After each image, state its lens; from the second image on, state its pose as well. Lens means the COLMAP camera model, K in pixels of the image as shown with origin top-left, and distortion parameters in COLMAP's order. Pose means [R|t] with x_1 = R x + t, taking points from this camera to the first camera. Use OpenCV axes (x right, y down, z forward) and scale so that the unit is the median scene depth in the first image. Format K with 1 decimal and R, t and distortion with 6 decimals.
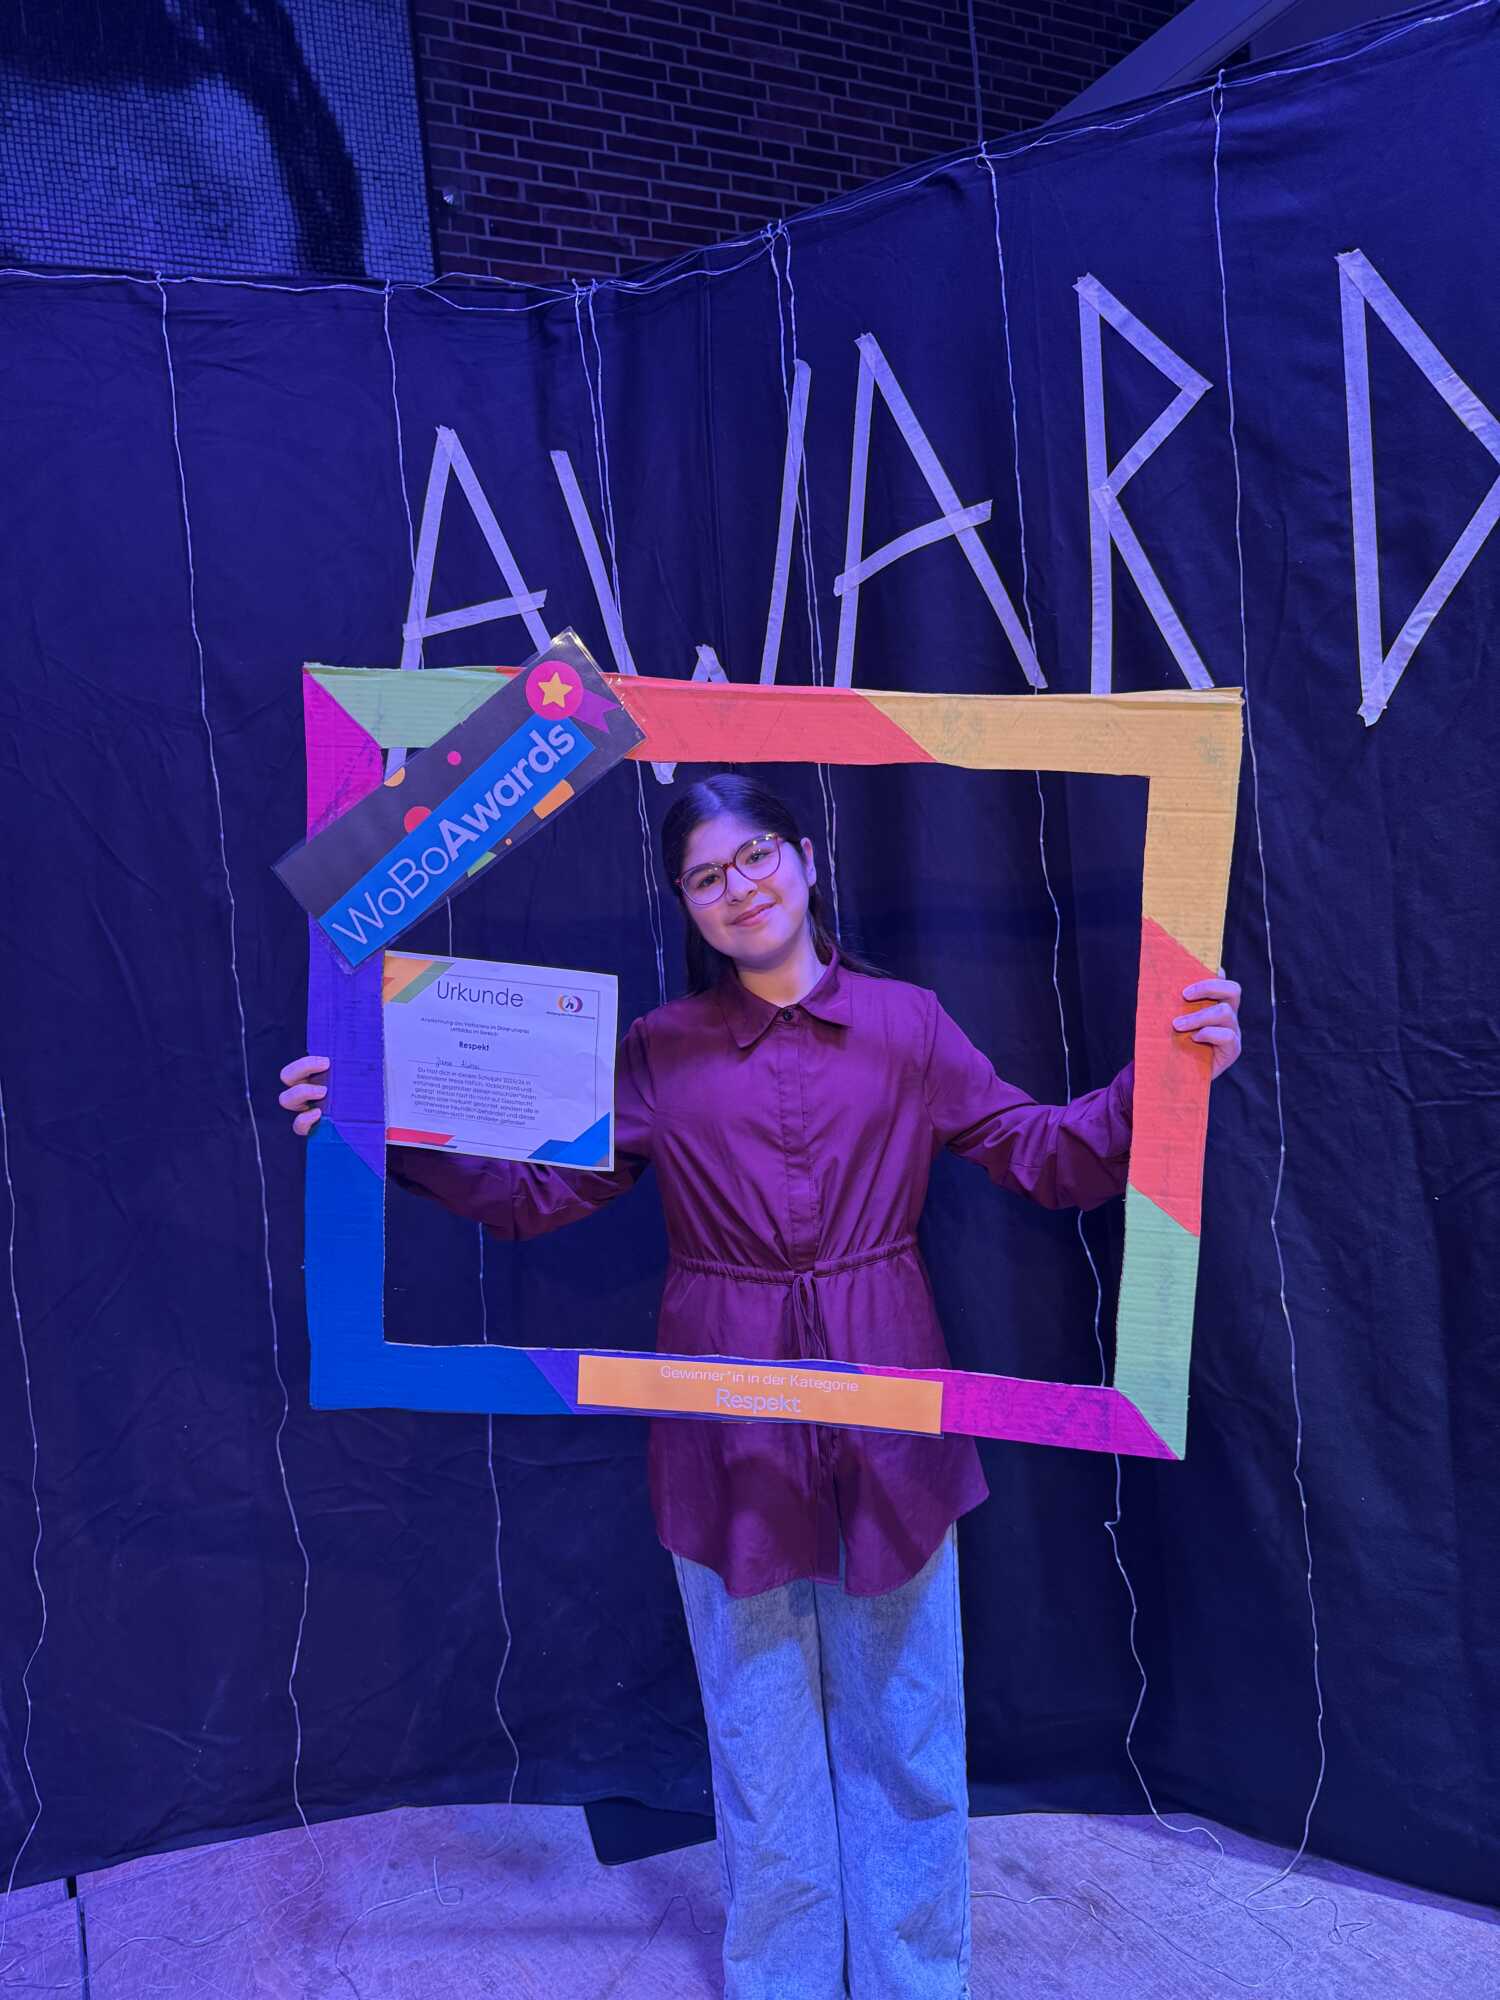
lens RADIAL K [[1417.0, 0, 750.2], [0, 1417.0, 1016.9], [0, 0, 1]] dist [0.001340, -0.008658]
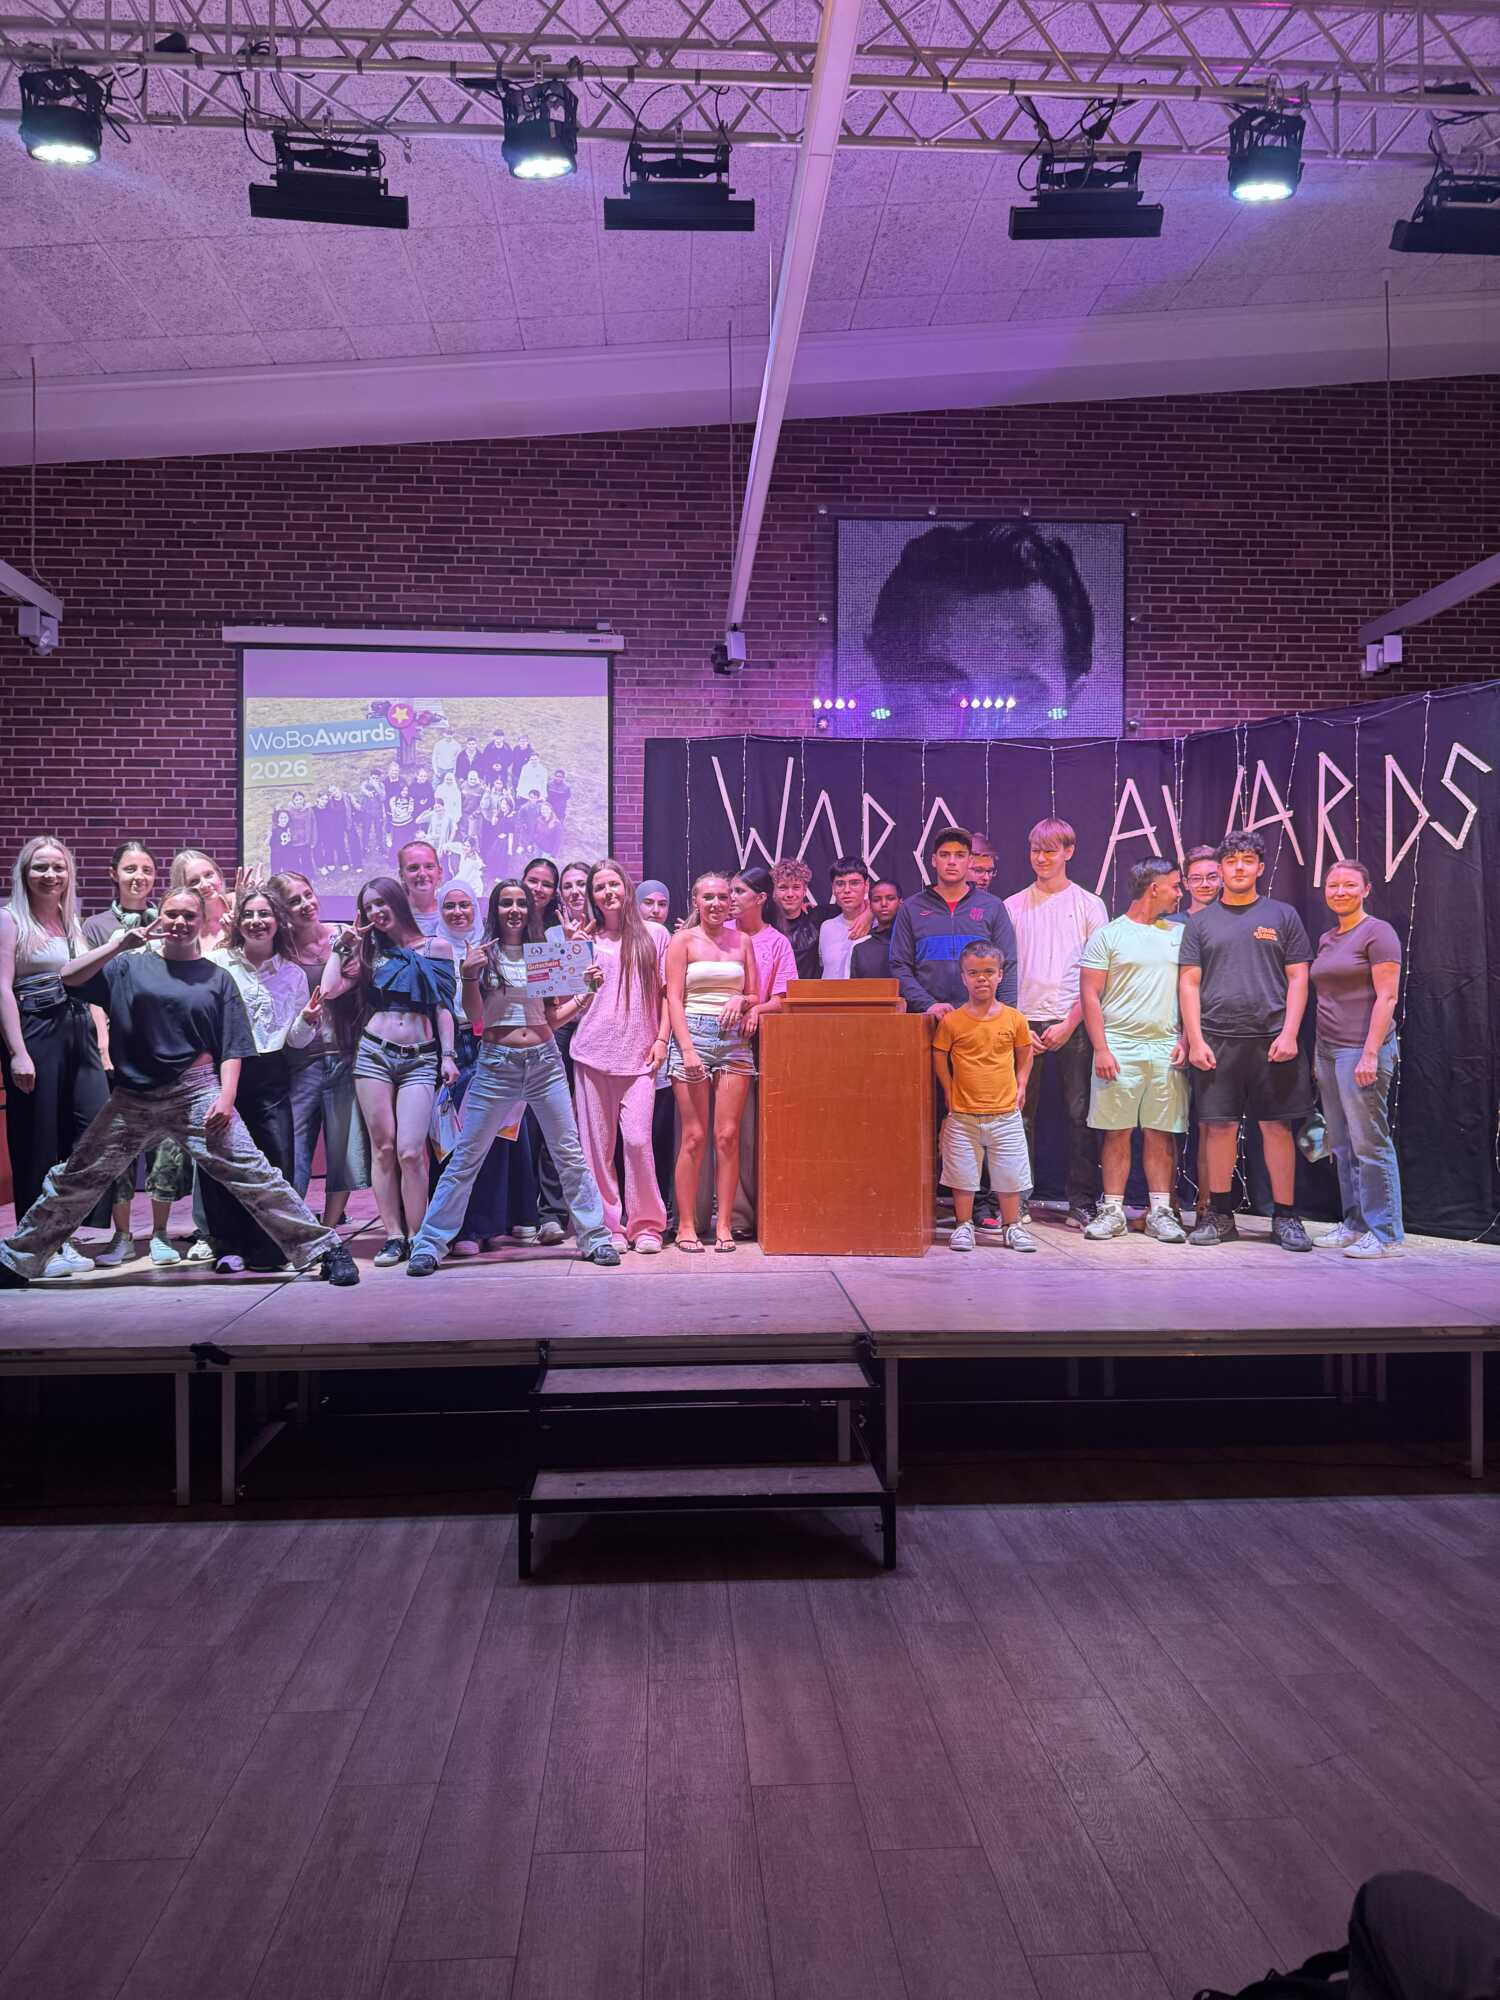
lens RADIAL K [[1422.9, 0, 752.9], [0, 1422.9, 1008.2], [0, 0, 1]] dist [0.011846, -0.016959]
pose [[0.913571, 0.085260, -0.397642, 0.191386], [-0.112227, 0.992663, -0.044997, 0.202449], [0.390888, 0.085735, 0.916437, -1.293164]]
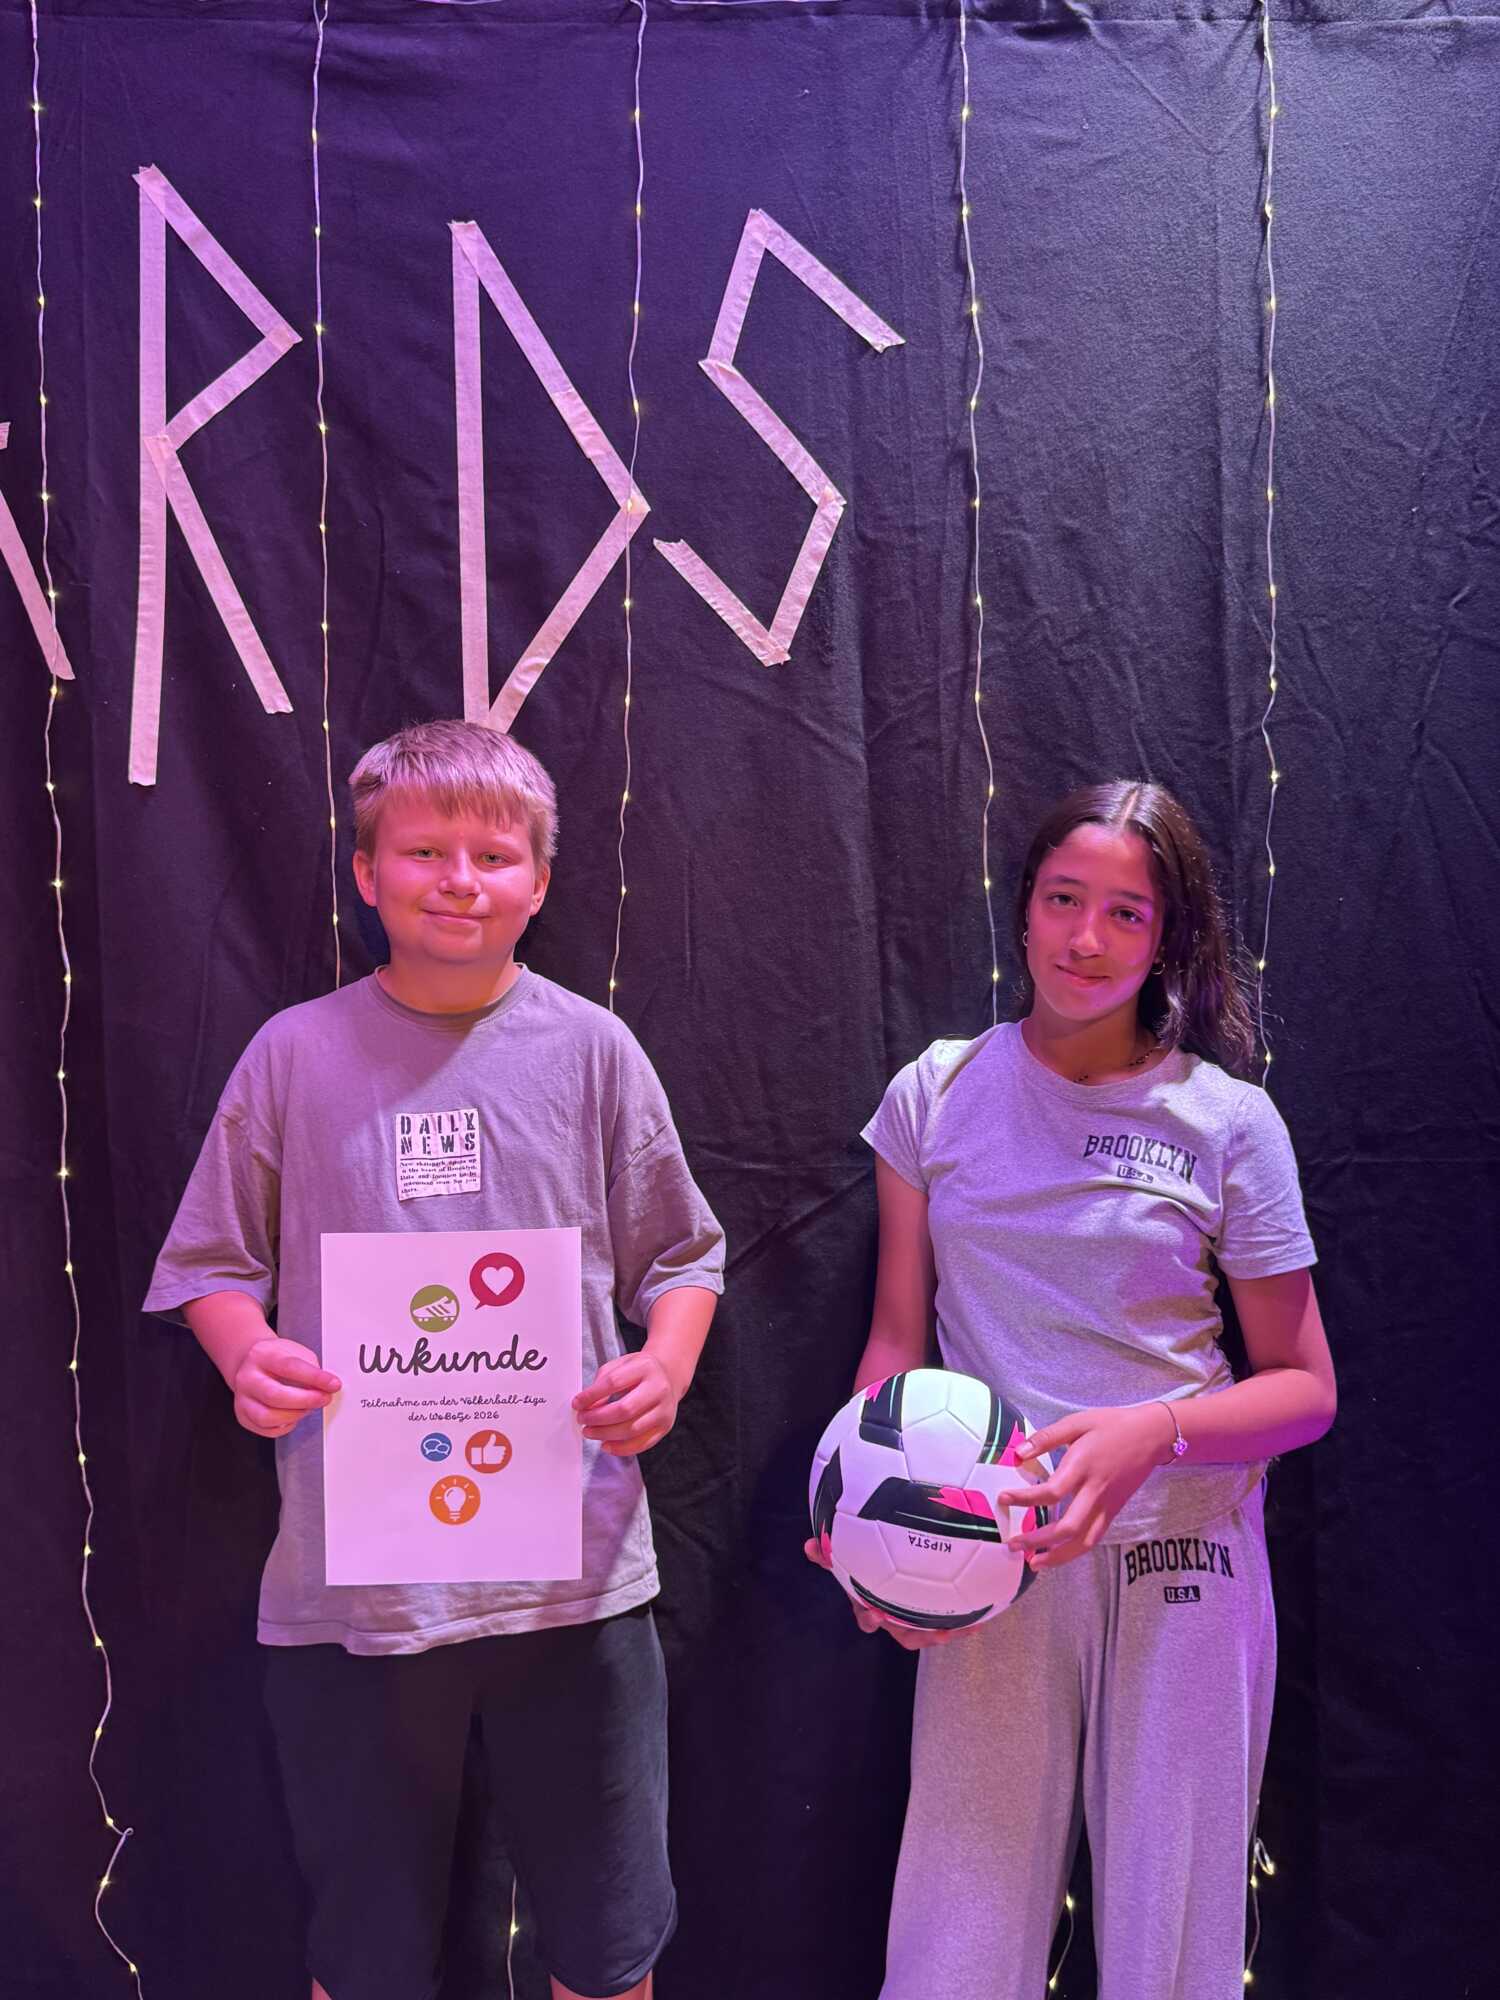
lens RADIAL K [[794.0, 0, 748.8], [0, 794.0, 992.9], [0, 0, 1]] dist [0.031136, -0.014099]
pose [[0.876326, 0.071740, 0.476346, 0.161237], [-0.019883, 0.993392, -0.113032, -0.014375], [-0.481307, 0.089581, 0.871962, 0.231849]]
